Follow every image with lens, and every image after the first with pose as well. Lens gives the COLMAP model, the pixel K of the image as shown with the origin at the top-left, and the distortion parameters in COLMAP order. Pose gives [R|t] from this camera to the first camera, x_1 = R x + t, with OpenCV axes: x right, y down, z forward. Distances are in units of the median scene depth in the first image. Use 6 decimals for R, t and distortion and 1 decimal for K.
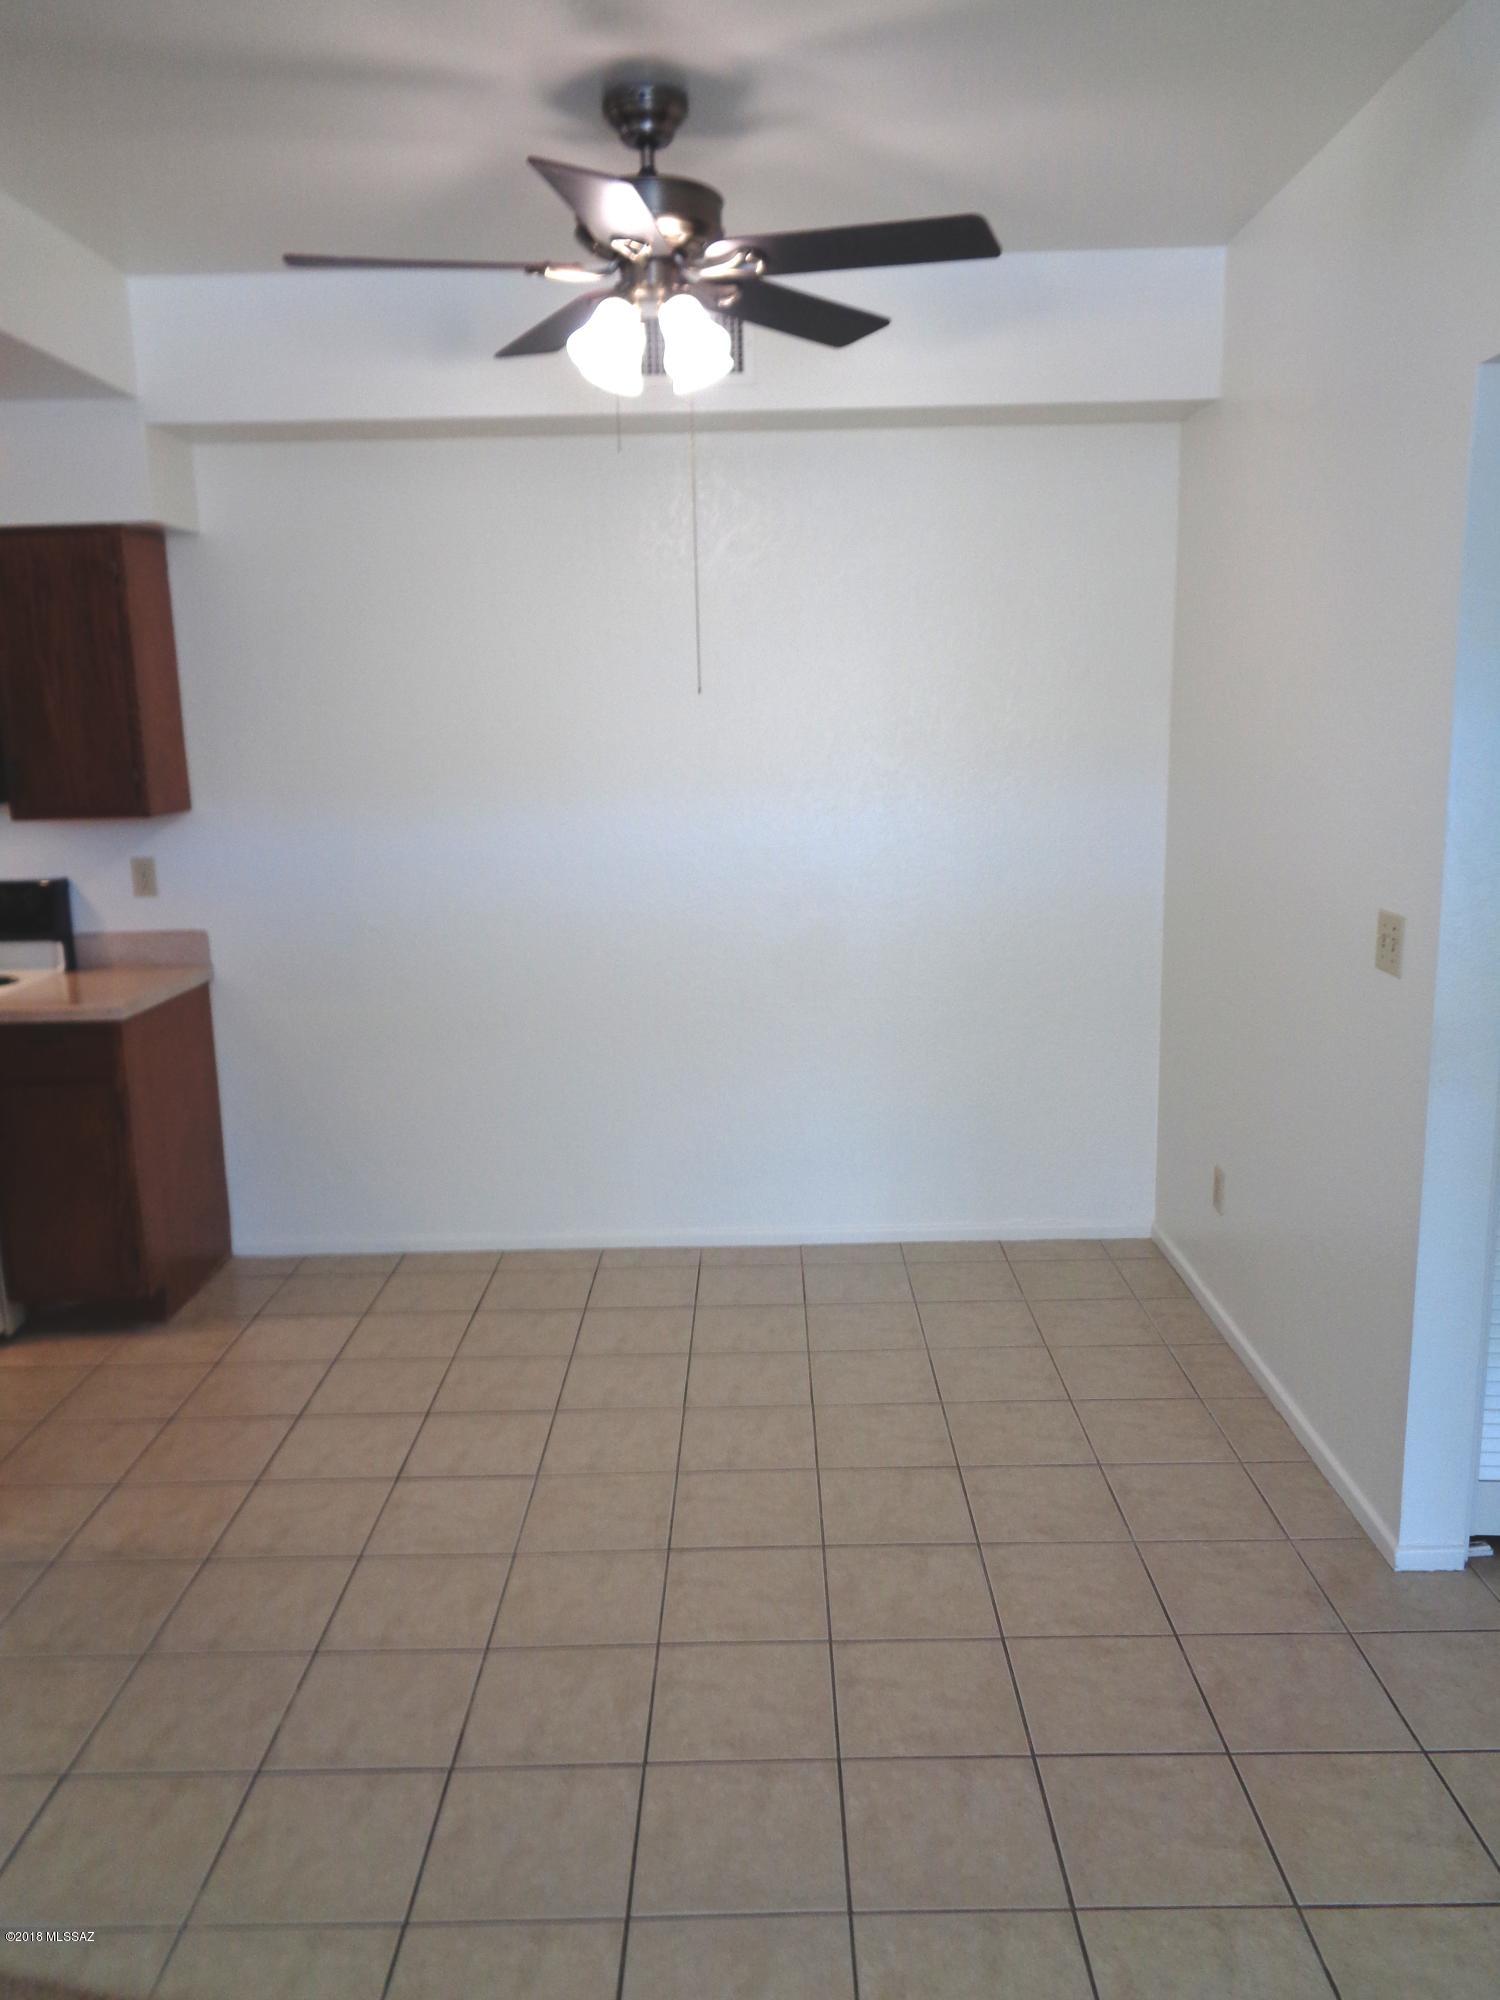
lens RADIAL K [[1474.0, 0, 753.3], [0, 1474.0, 1013.2], [0, 0, 1]] dist [0.061490, 0.000961]
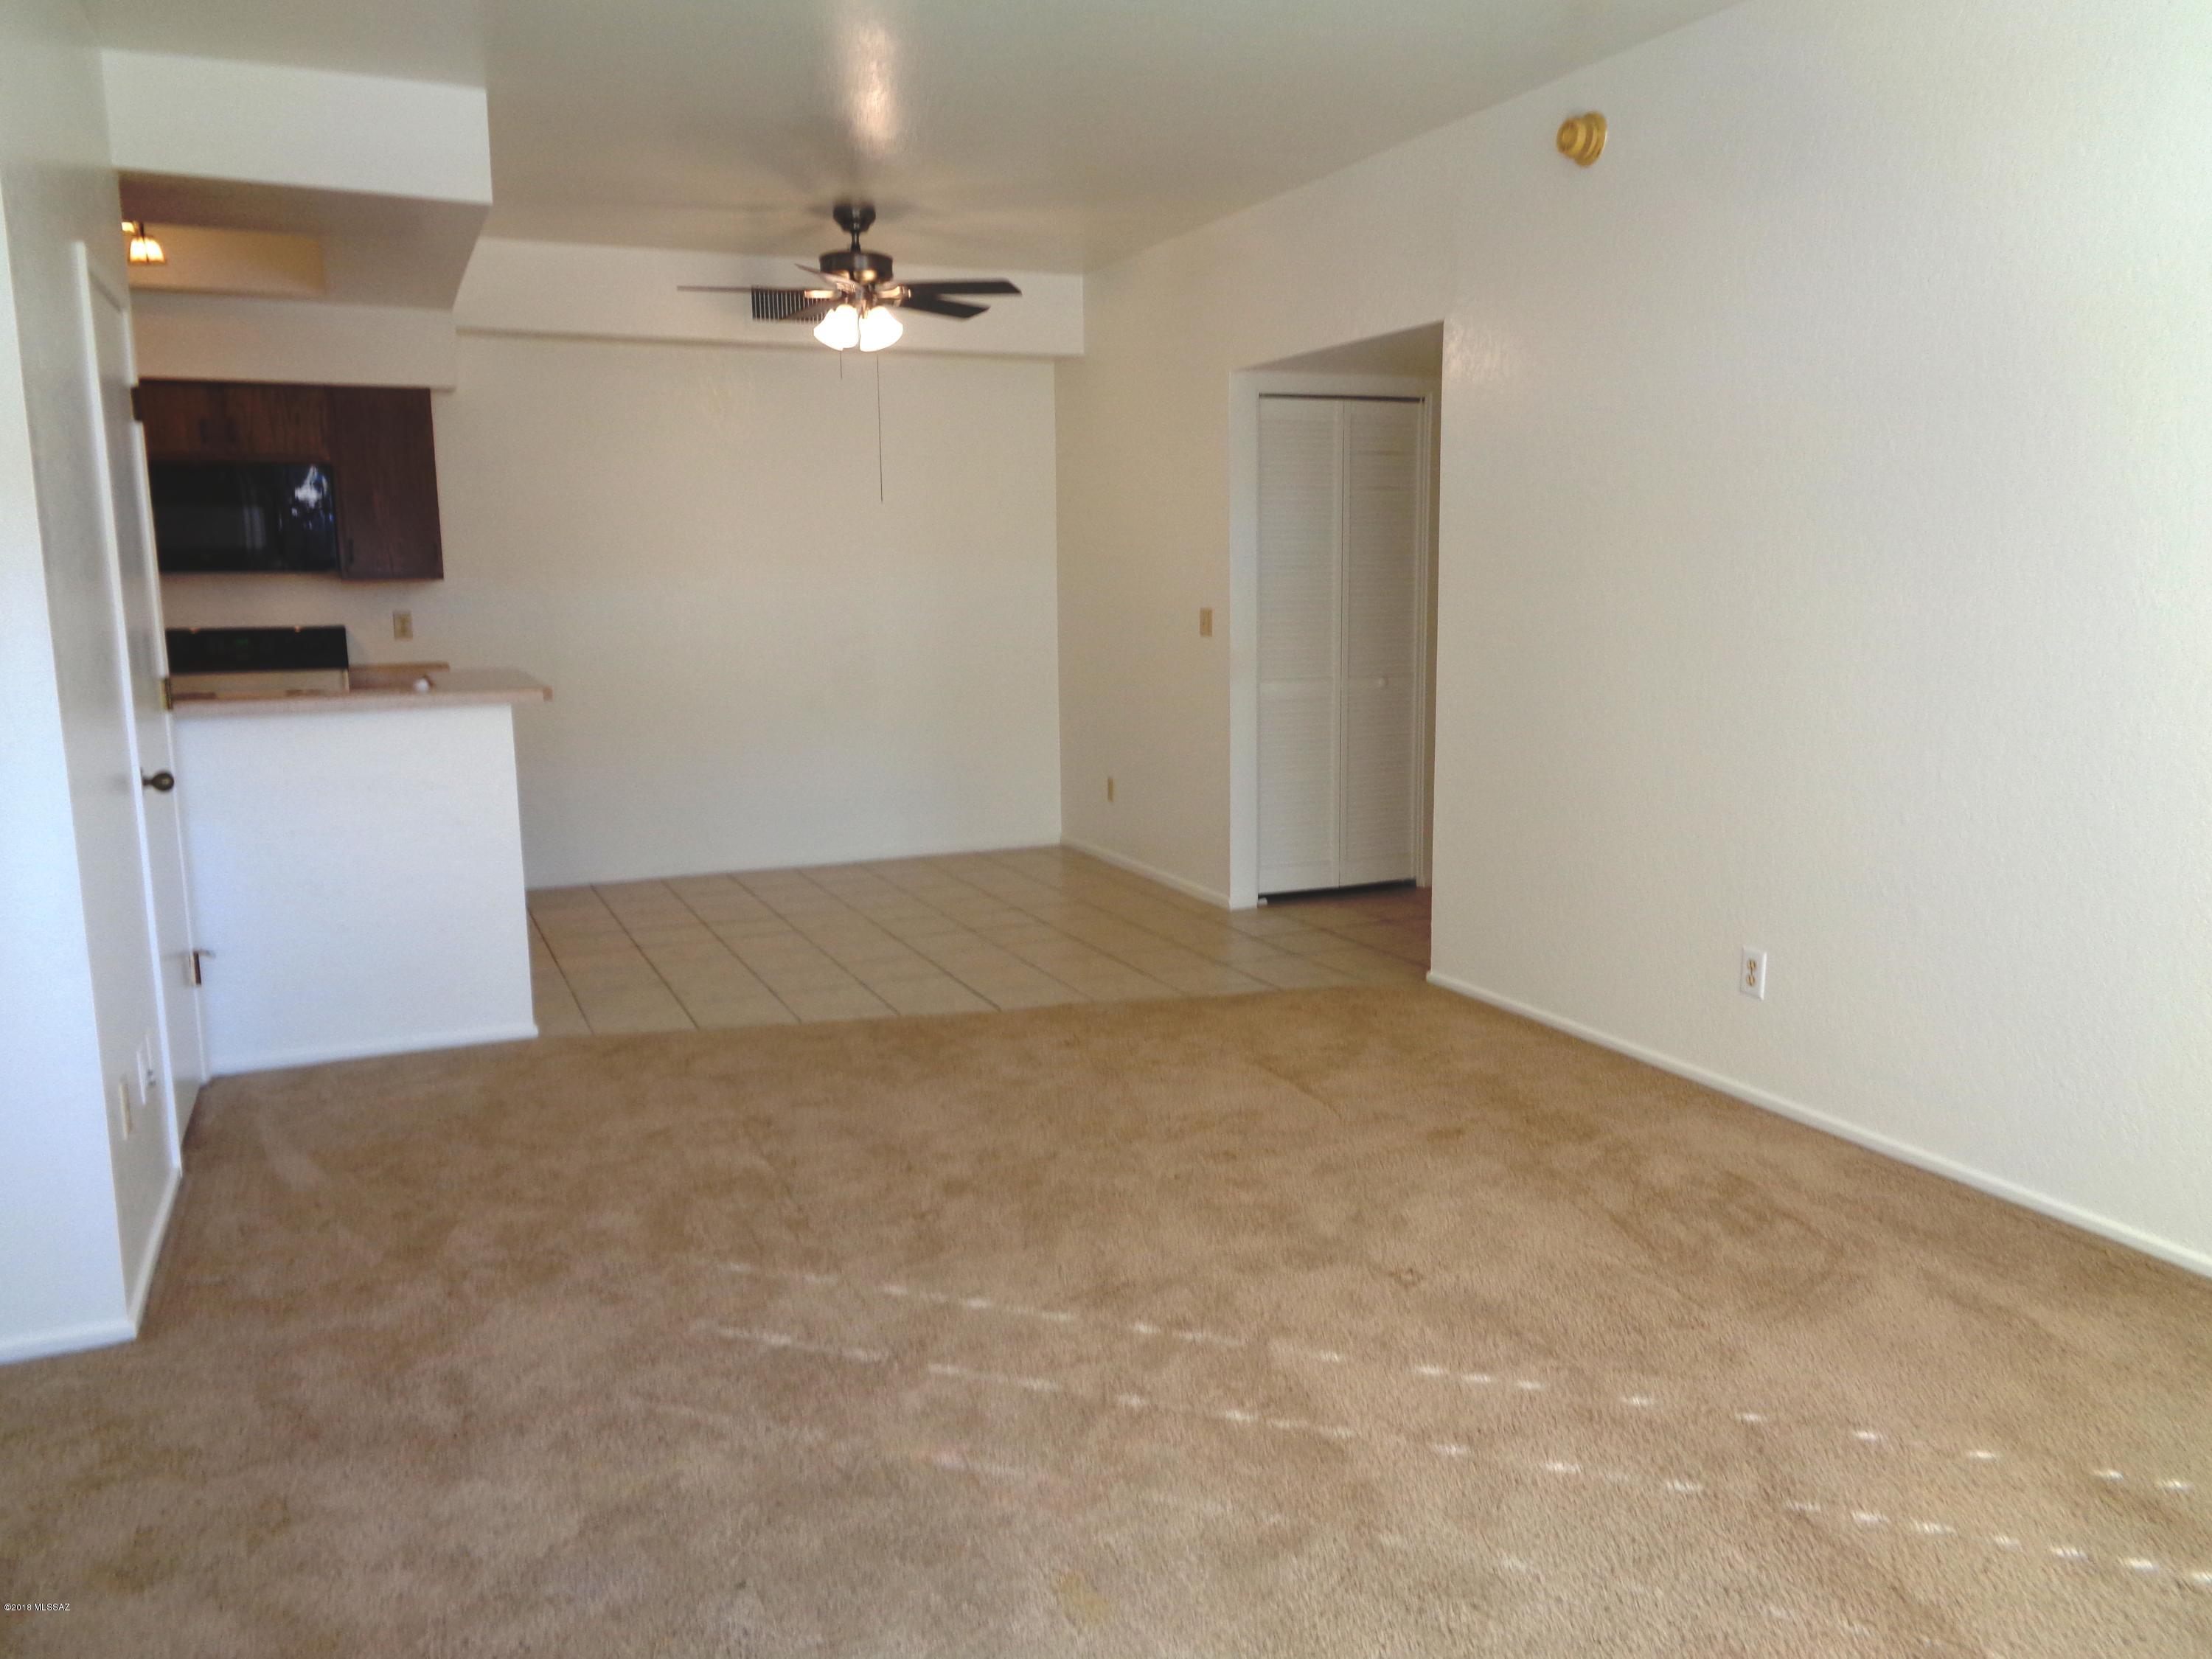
lens RADIAL K [[1644.7, 0, 1109.3], [0, 1644.7, 817.2], [0, 0, 1]] dist [-0.000699, 0.003189]
pose [[0.905917, -0.054993, 0.419869, -0.701827], [0.077768, 0.996273, -0.037306, 0.307445], [-0.416253, 0.066448, 0.906817, -1.059016]]
